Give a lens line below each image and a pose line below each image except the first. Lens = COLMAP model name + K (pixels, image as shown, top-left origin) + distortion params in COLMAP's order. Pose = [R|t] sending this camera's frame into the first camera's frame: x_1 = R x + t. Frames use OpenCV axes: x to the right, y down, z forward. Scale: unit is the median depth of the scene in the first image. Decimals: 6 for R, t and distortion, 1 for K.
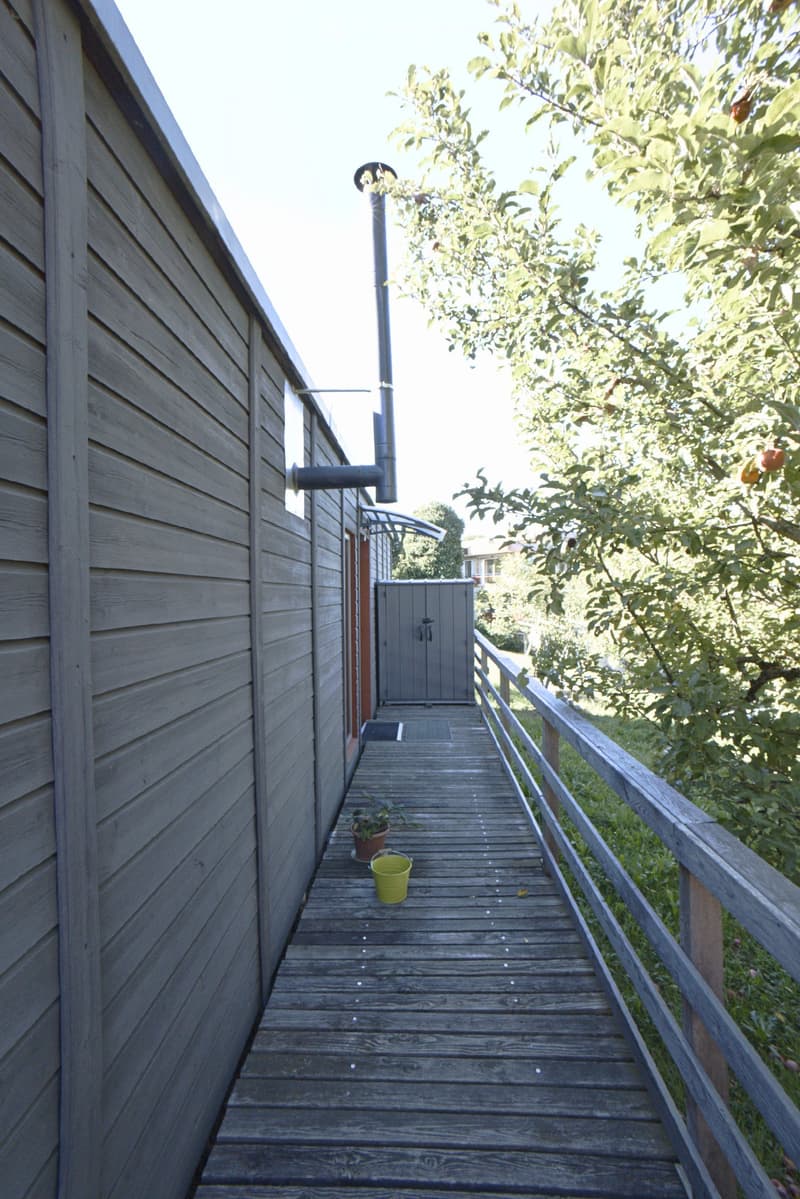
lens RADIAL K [[540.4, 0, 406.5], [0, 540.4, 599.1], [0, 0, 1]] dist [-0.001518, 0.002093]
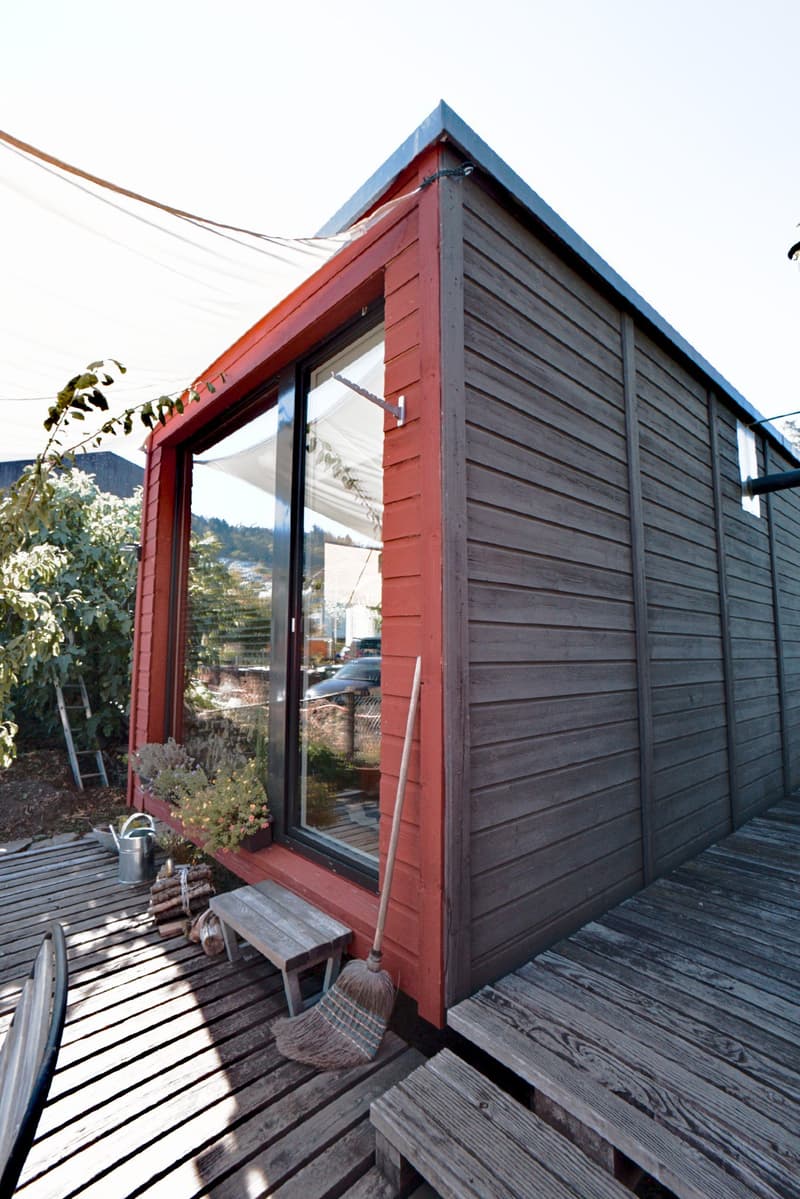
lens RADIAL K [[540.4, 0, 400.7], [0, 540.4, 602.6], [0, 0, 1]] dist [-0.001518, 0.002093]
pose [[0.688121, -0.063416, -0.722820, 0.153528], [-0.016599, 0.994537, -0.103057, 0.220865], [0.725407, 0.082914, 0.683309, -0.543554]]
